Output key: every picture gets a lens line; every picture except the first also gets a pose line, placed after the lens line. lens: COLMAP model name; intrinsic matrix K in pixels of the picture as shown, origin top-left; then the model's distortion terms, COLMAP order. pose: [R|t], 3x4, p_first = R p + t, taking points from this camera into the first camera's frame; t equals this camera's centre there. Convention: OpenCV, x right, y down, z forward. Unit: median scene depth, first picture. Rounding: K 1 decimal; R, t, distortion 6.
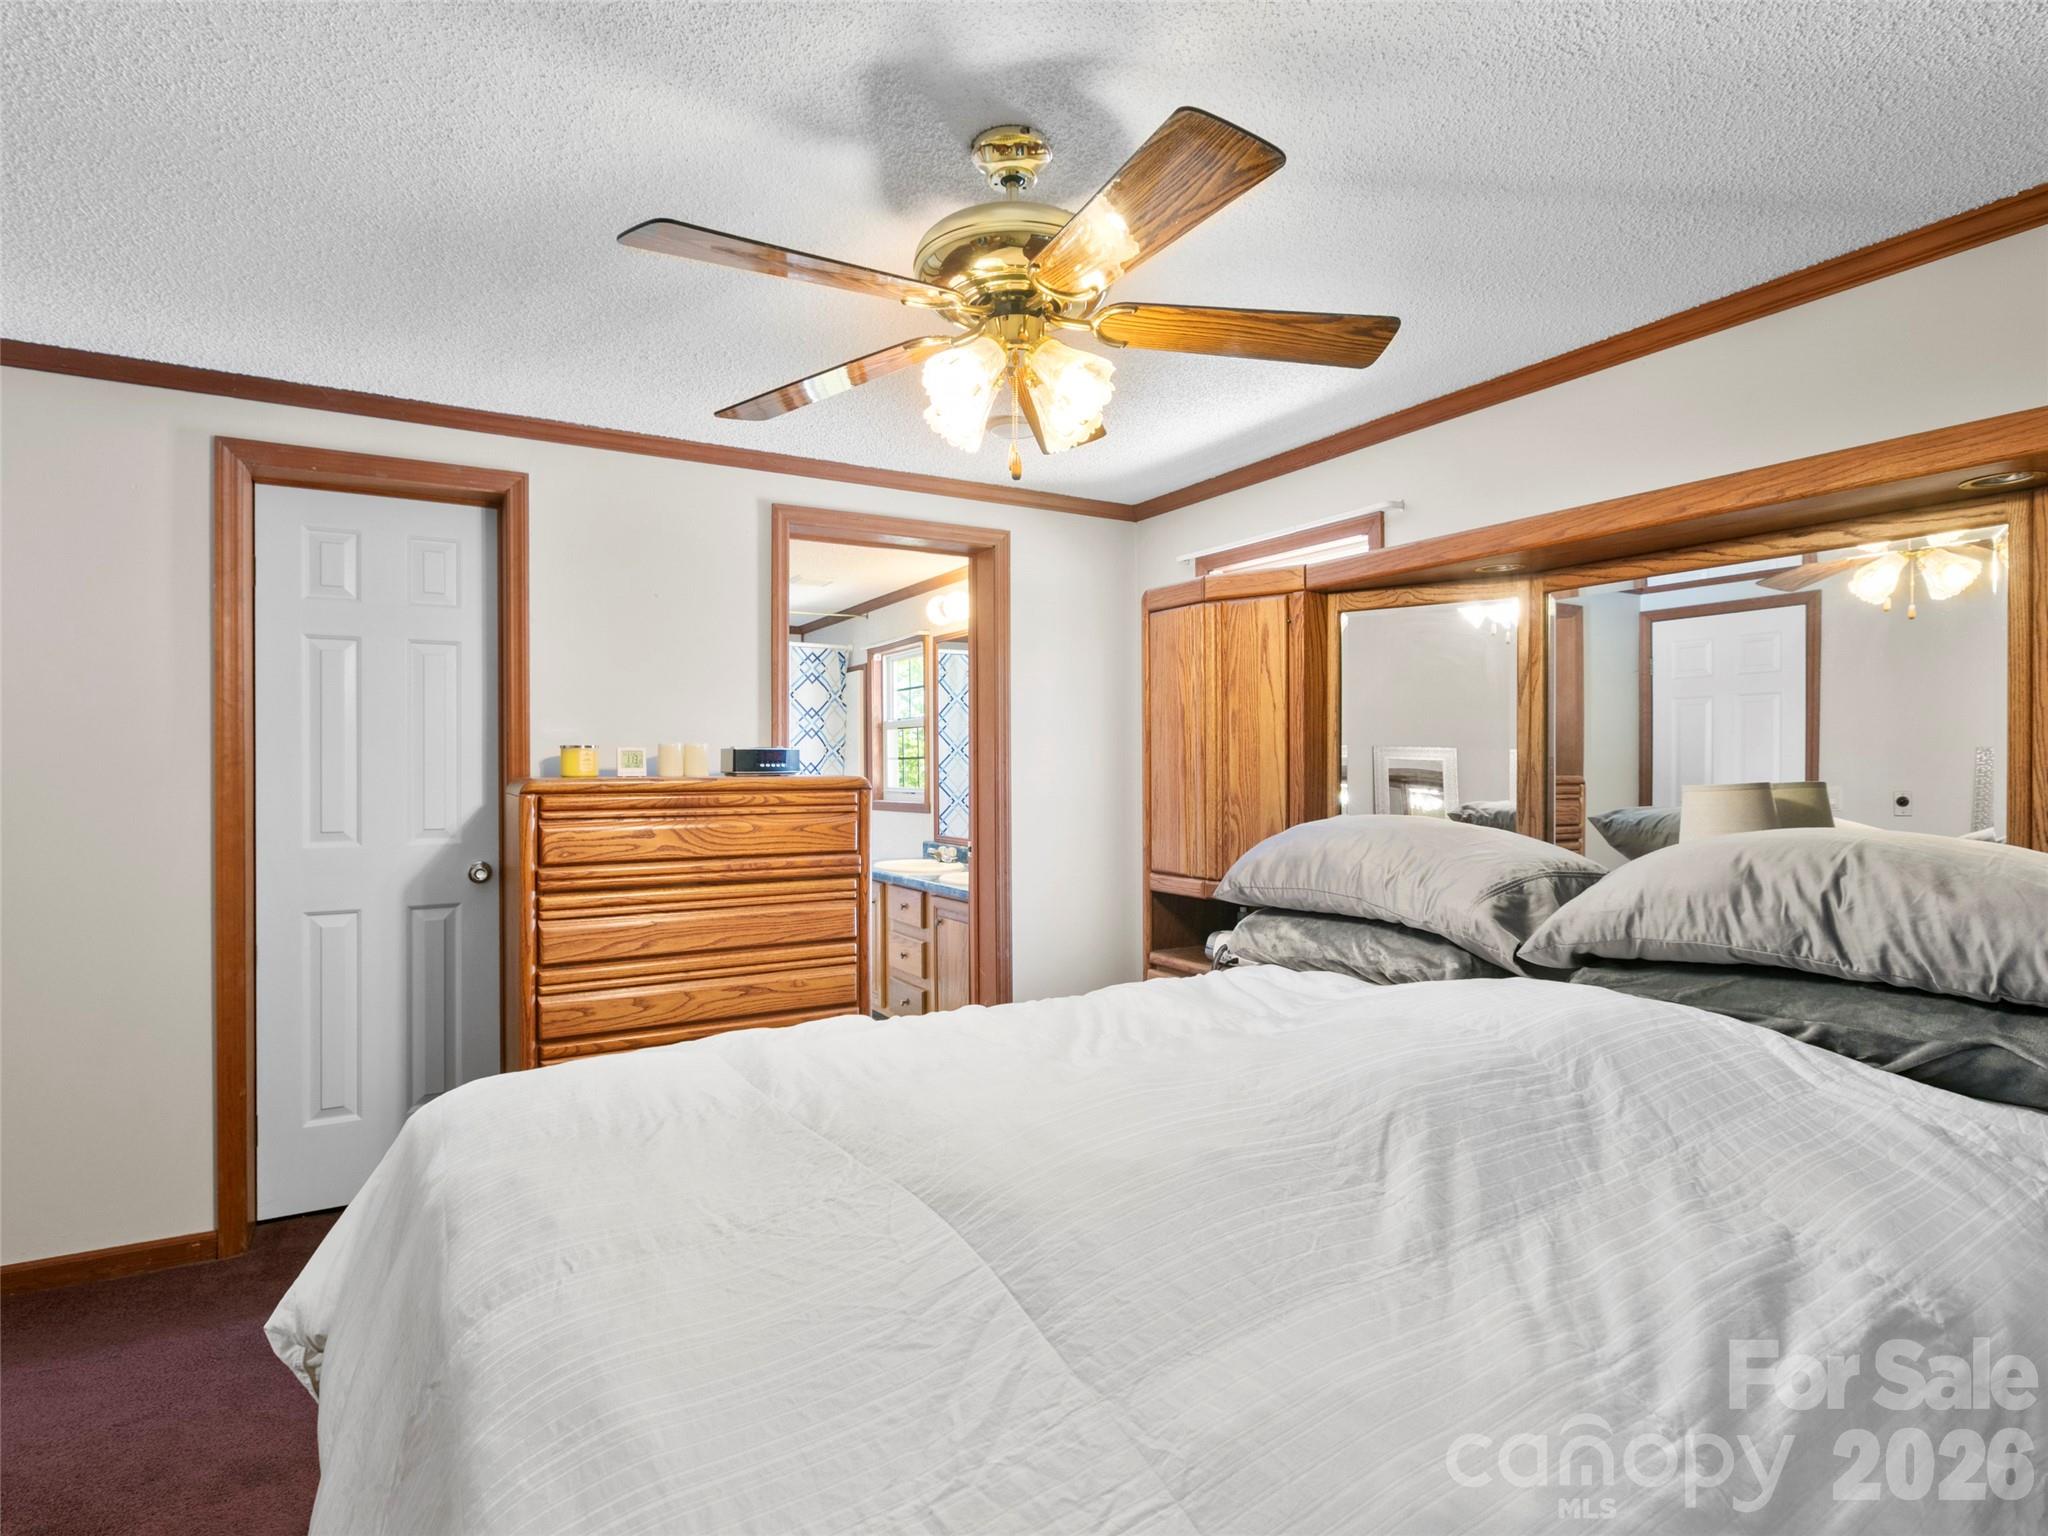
lens RADIAL K [[1031.4, 0, 1014.1], [0, 1031.4, 759.1], [0, 0, 1]] dist [0.002295, 0.000334]
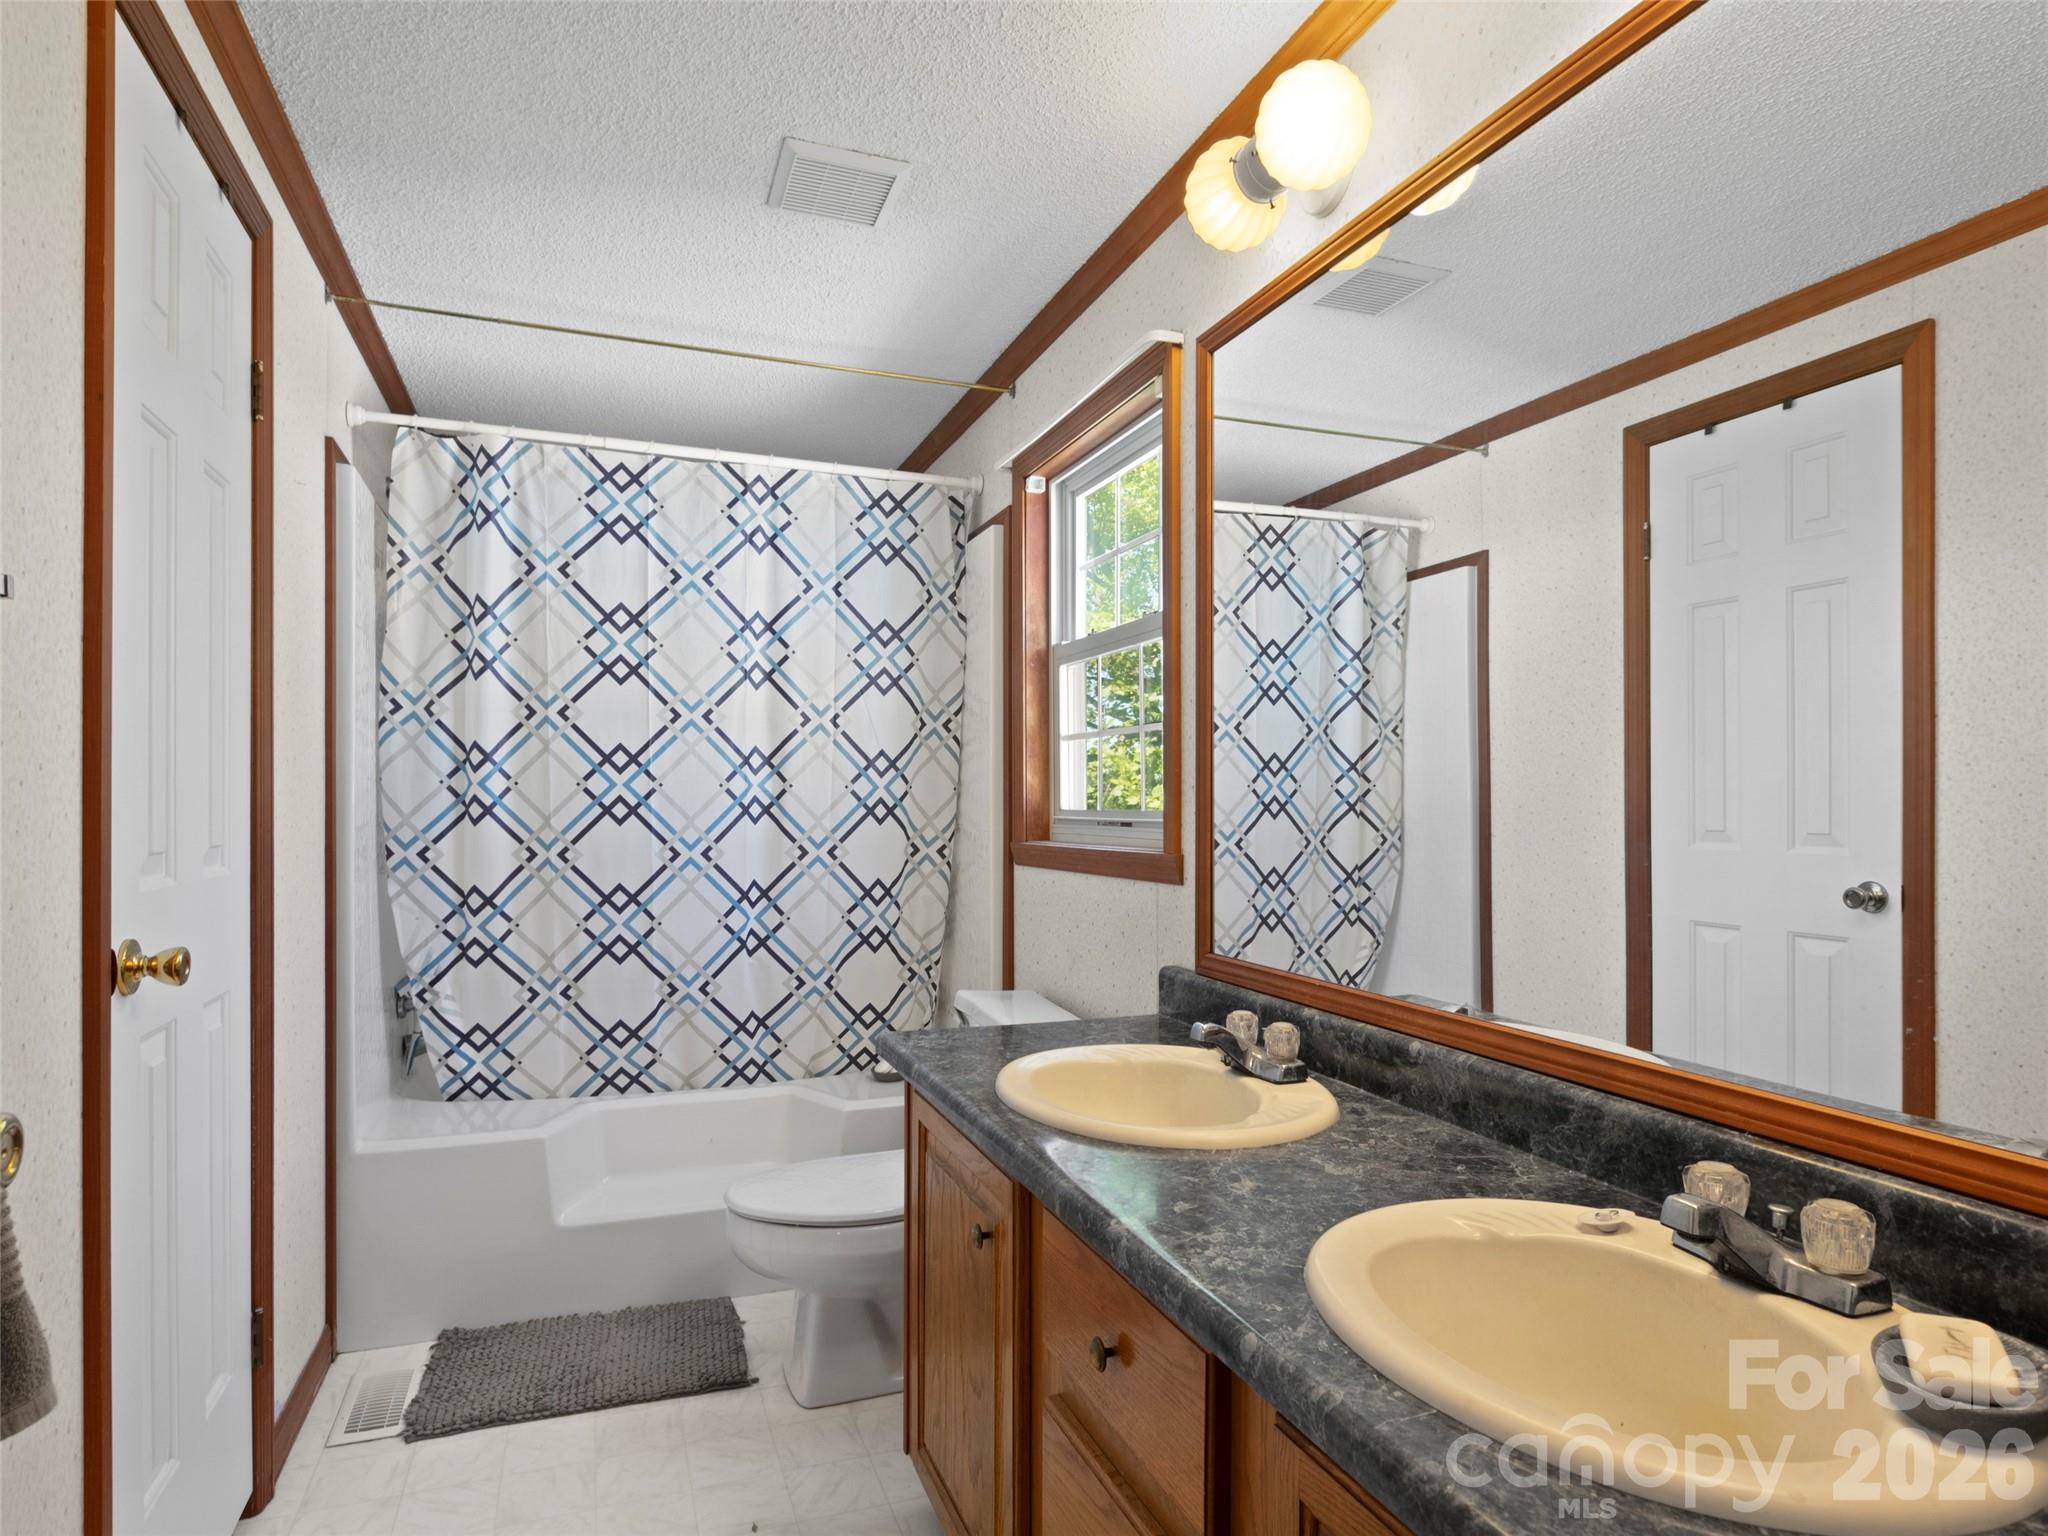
lens RADIAL K [[1177.3, 0, 1021.0], [0, 1177.3, 778.3], [0, 0, 1]] dist [0.006279, 0.001078]
pose [[0.986637, 0.000883, -0.162933, -0.062915], [-0.001054, 0.999999, -0.000965, 0.015792], [0.162932, 0.001124, 0.986637, 0.541693]]
